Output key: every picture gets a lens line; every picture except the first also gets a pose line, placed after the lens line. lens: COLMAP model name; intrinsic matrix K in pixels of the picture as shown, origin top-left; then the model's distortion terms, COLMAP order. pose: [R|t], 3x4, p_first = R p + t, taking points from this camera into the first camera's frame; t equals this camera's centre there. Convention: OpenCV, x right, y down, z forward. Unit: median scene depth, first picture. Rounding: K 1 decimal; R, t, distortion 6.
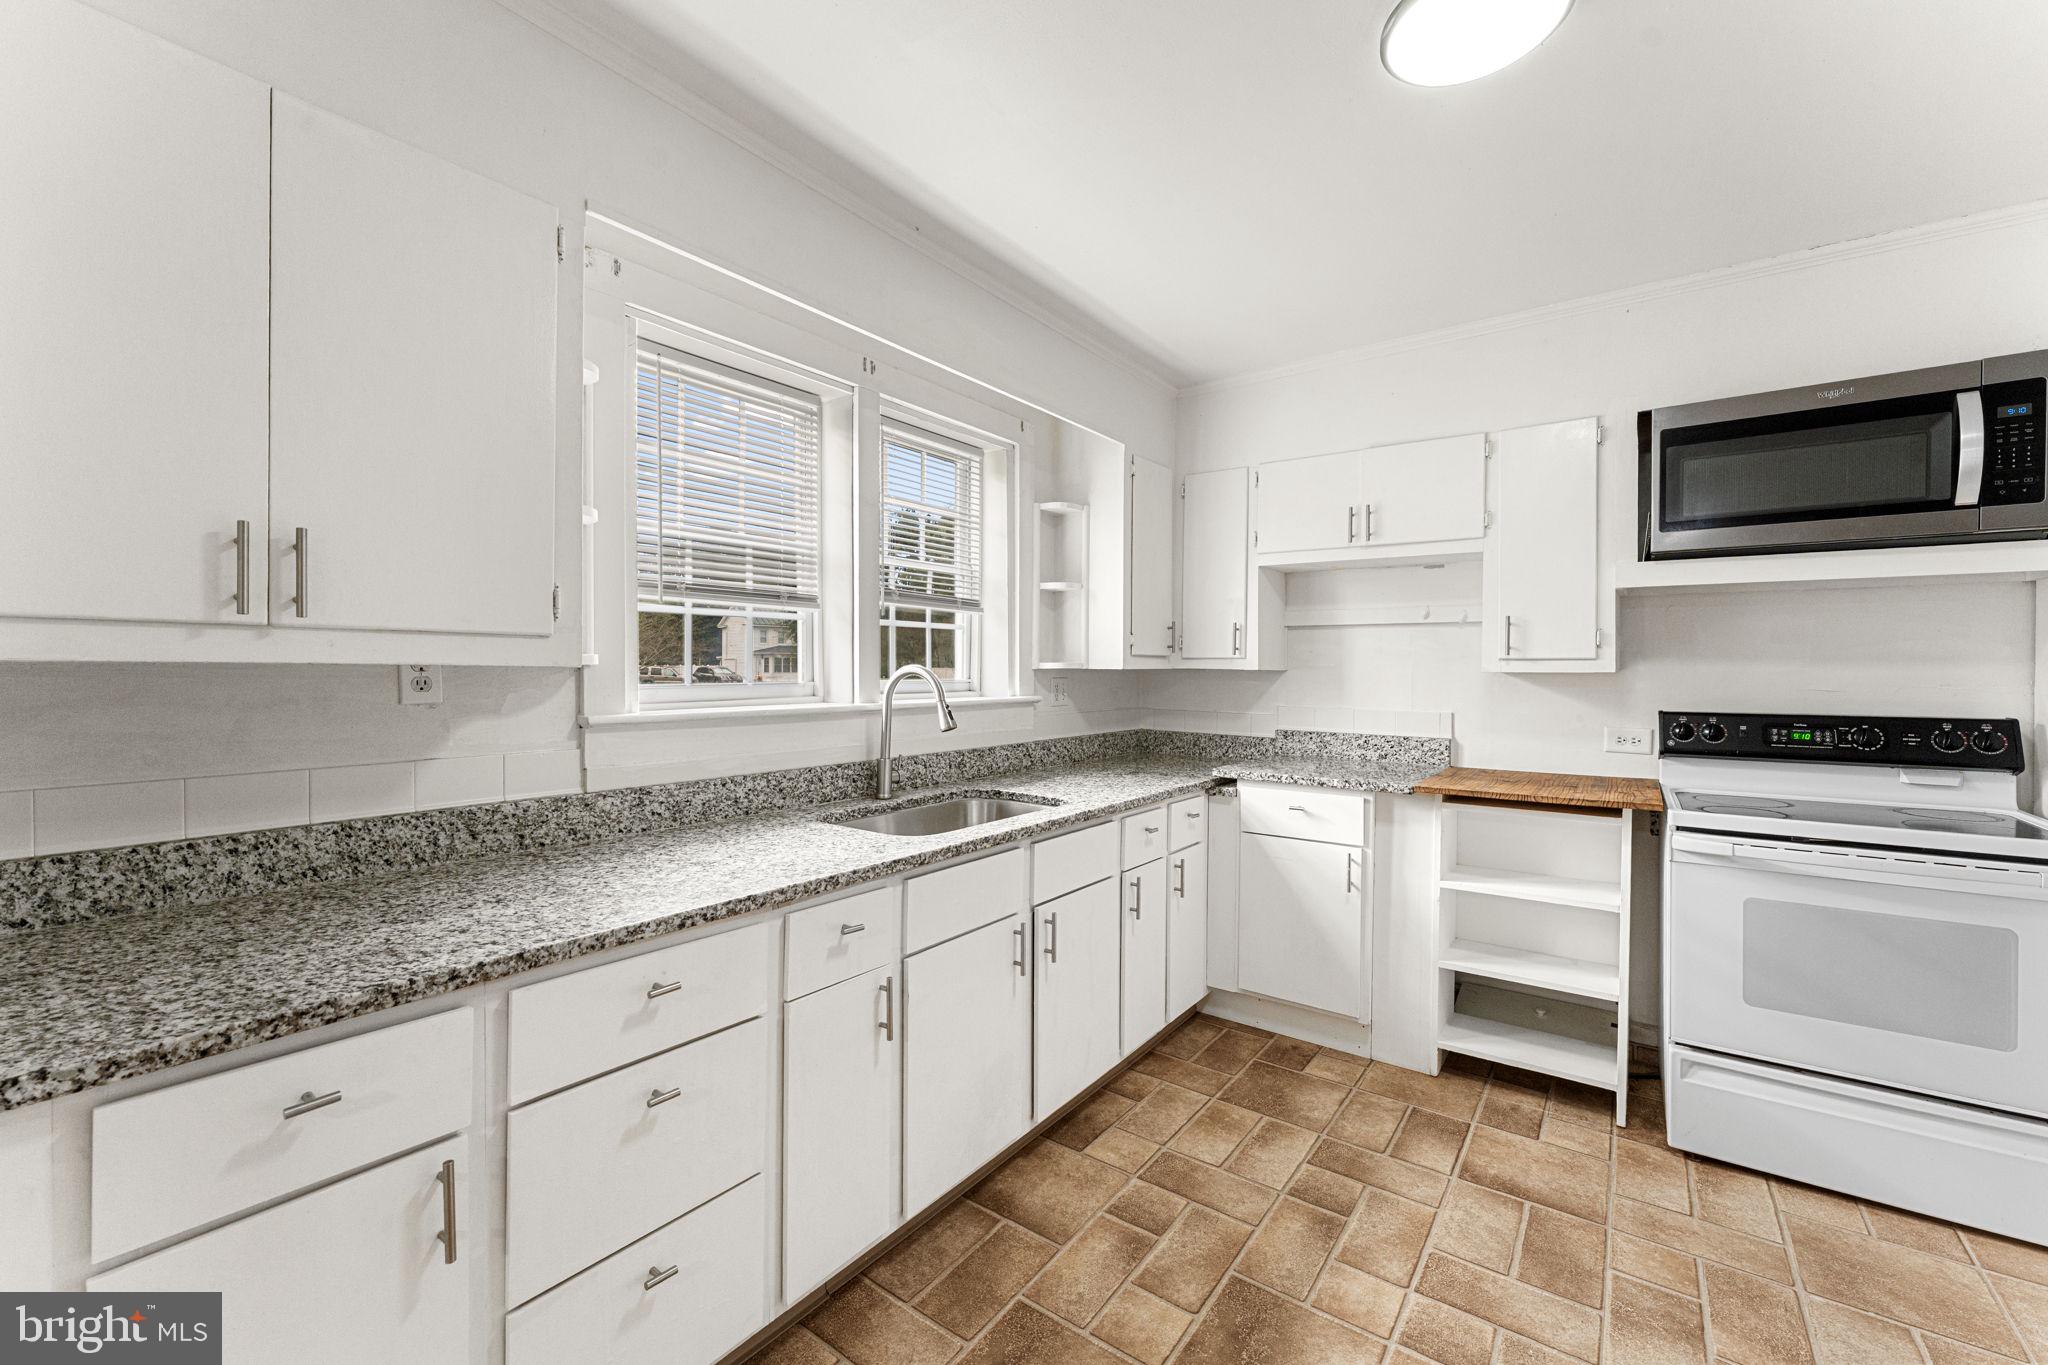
lens RADIAL K [[831.3, 0, 1033.3], [0, 831.3, 677.0], [0, 0, 1]] dist [-0.000069, -0.000351]
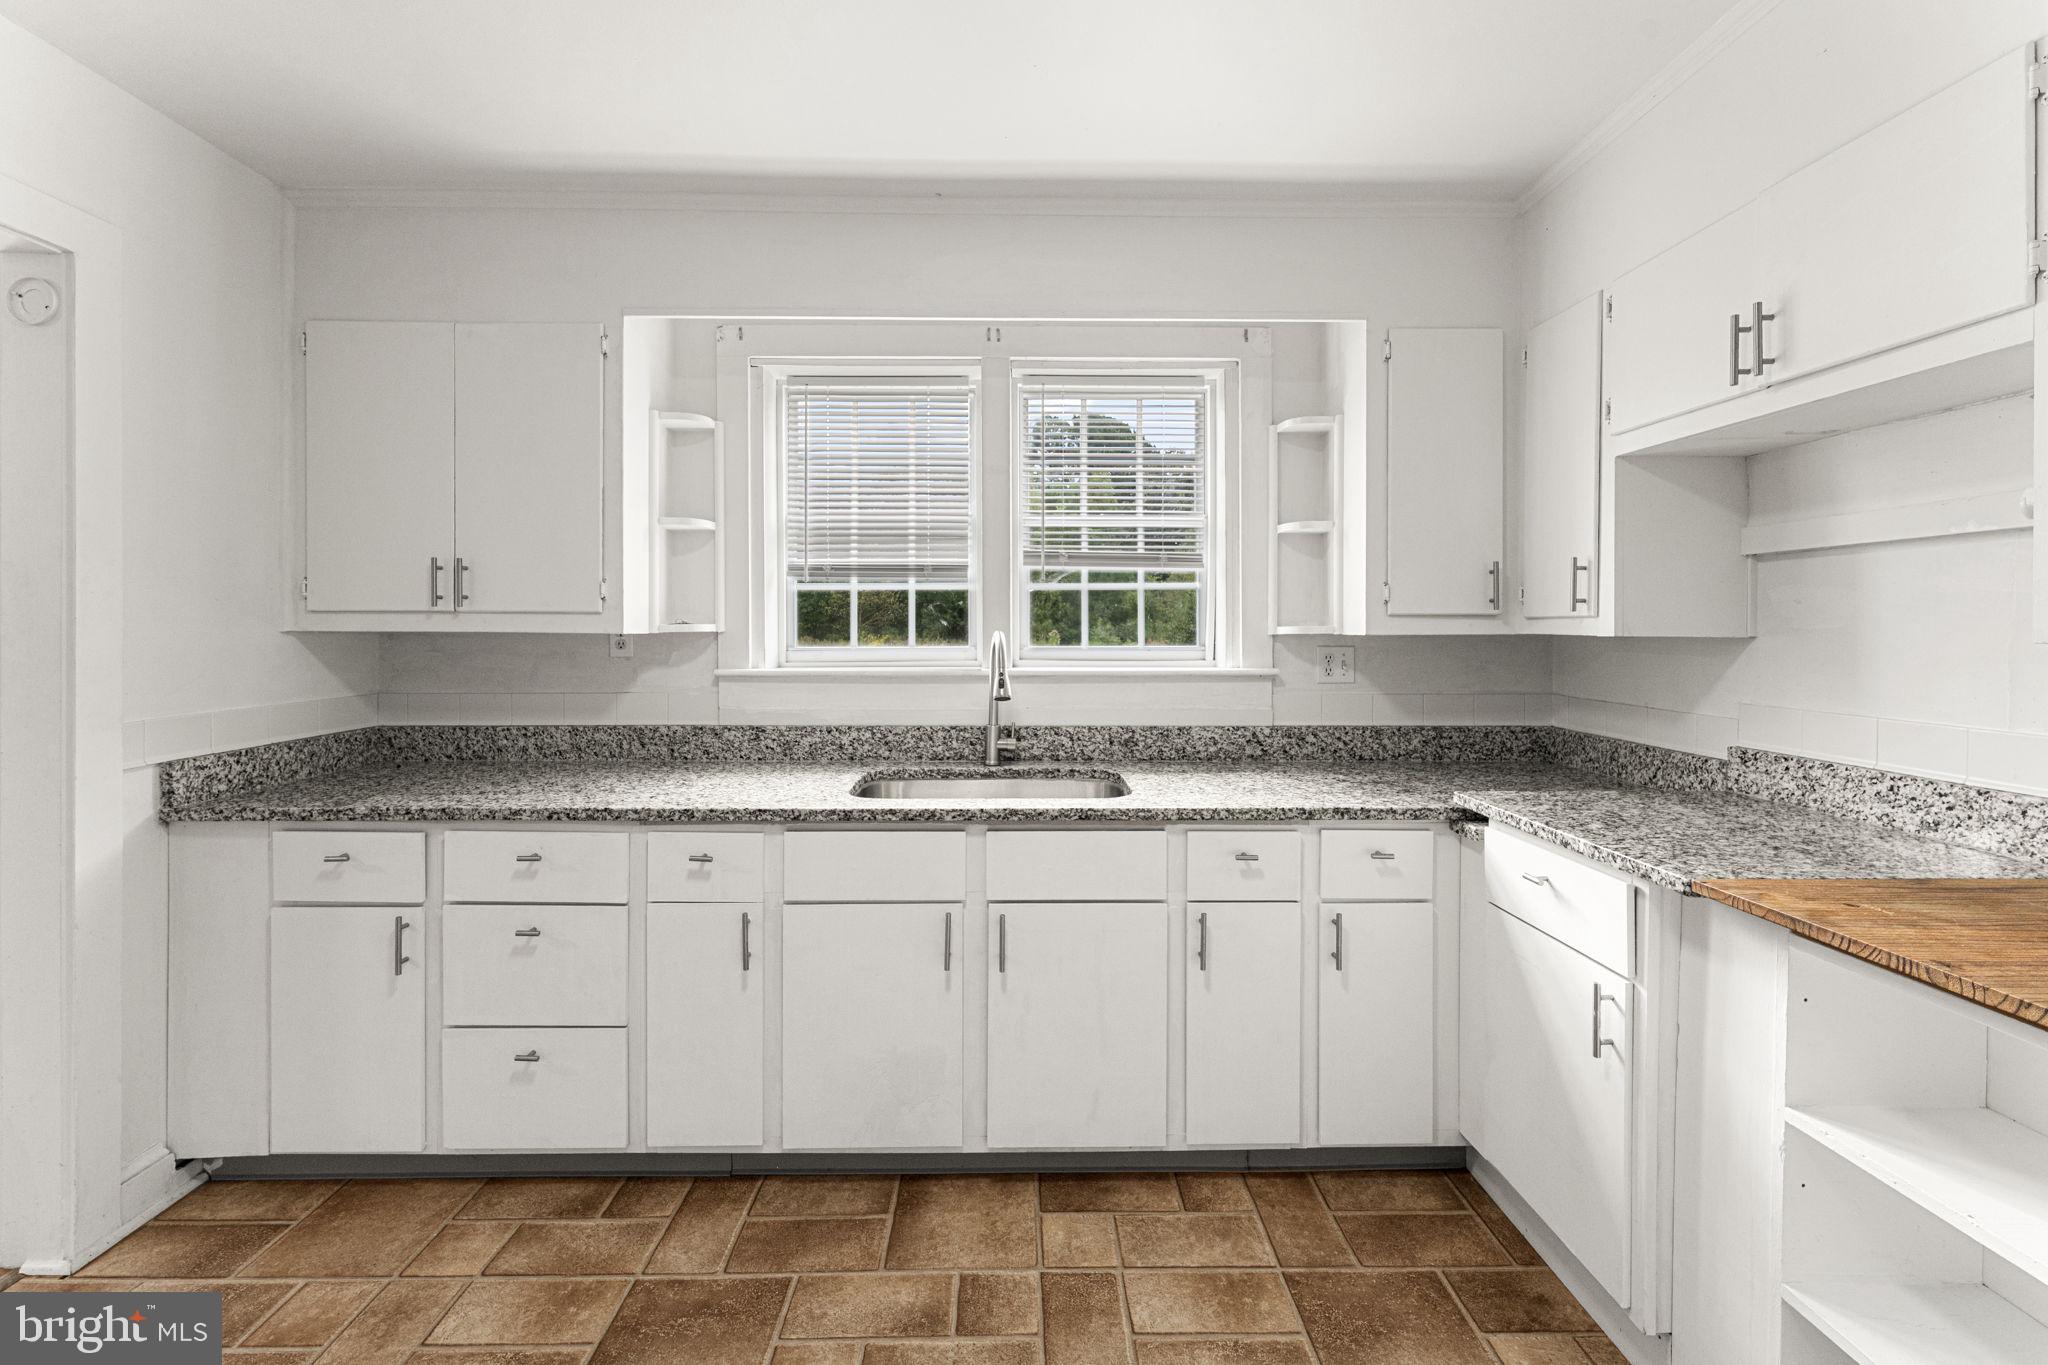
lens RADIAL K [[839.0, 0, 1026.5], [0, 839.0, 637.1], [0, 0, 1]] dist [0.001067, -0.000259]
pose [[0.602494, 0.002361, -0.798120, 0.702796], [-0.007561, 0.999968, -0.002749, -0.004801], [0.798087, 0.007690, 0.602493, 0.462635]]
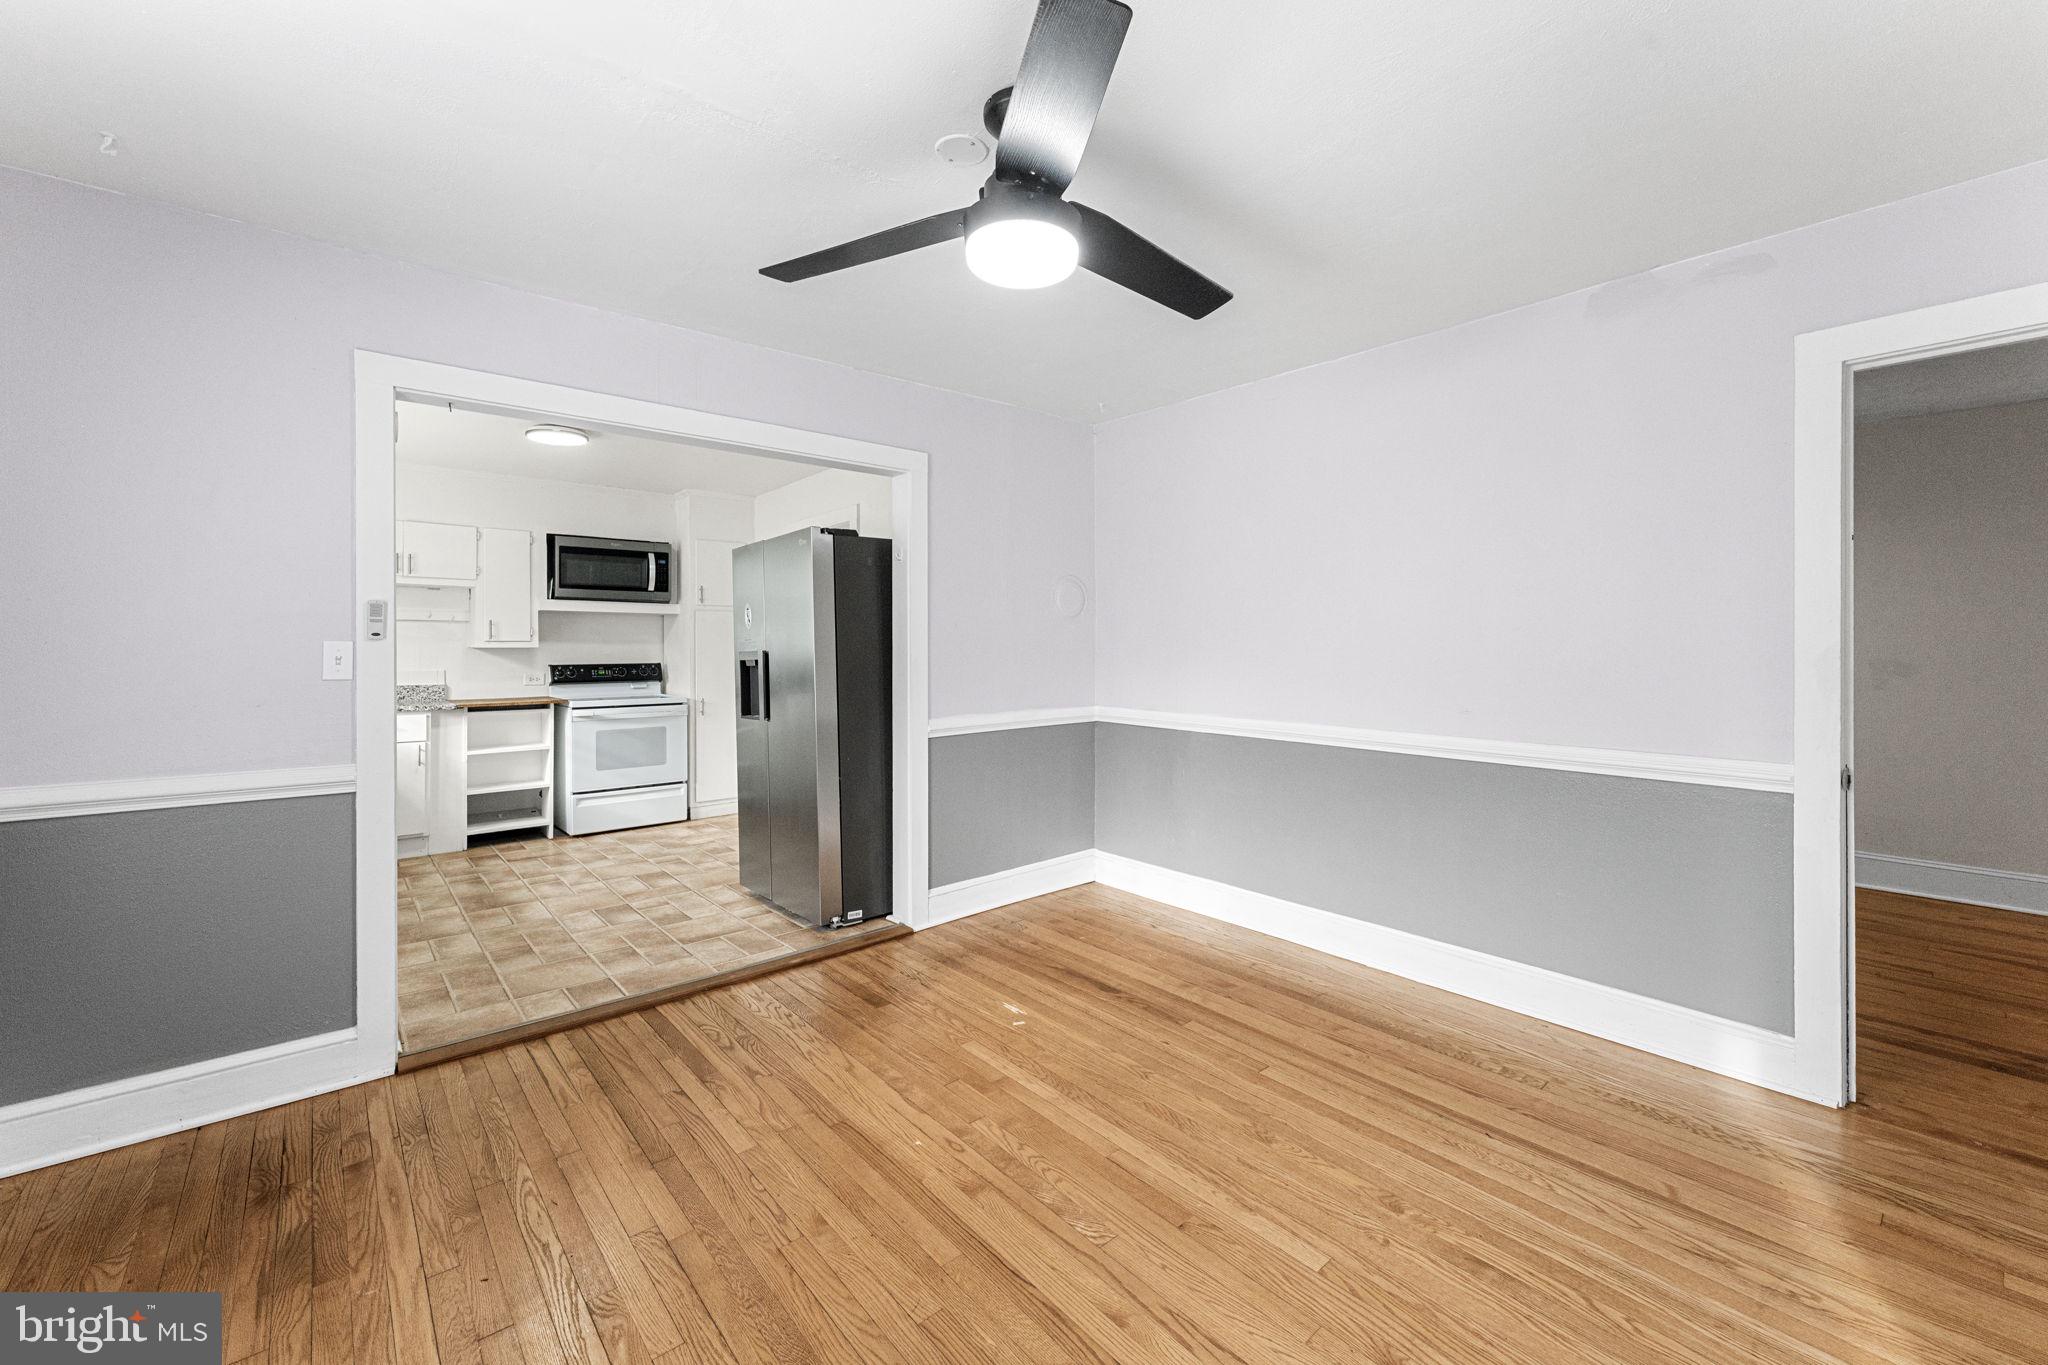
lens RADIAL K [[839.0, 0, 1026.5], [0, 839.0, 637.1], [0, 0, 1]] dist [0.001067, -0.000259]
pose [[0.227061, 0.004943, 0.973868, -1.366275], [0.009845, 0.999924, -0.007371, -0.004758], [-0.973831, 0.011261, 0.226996, -0.903026]]
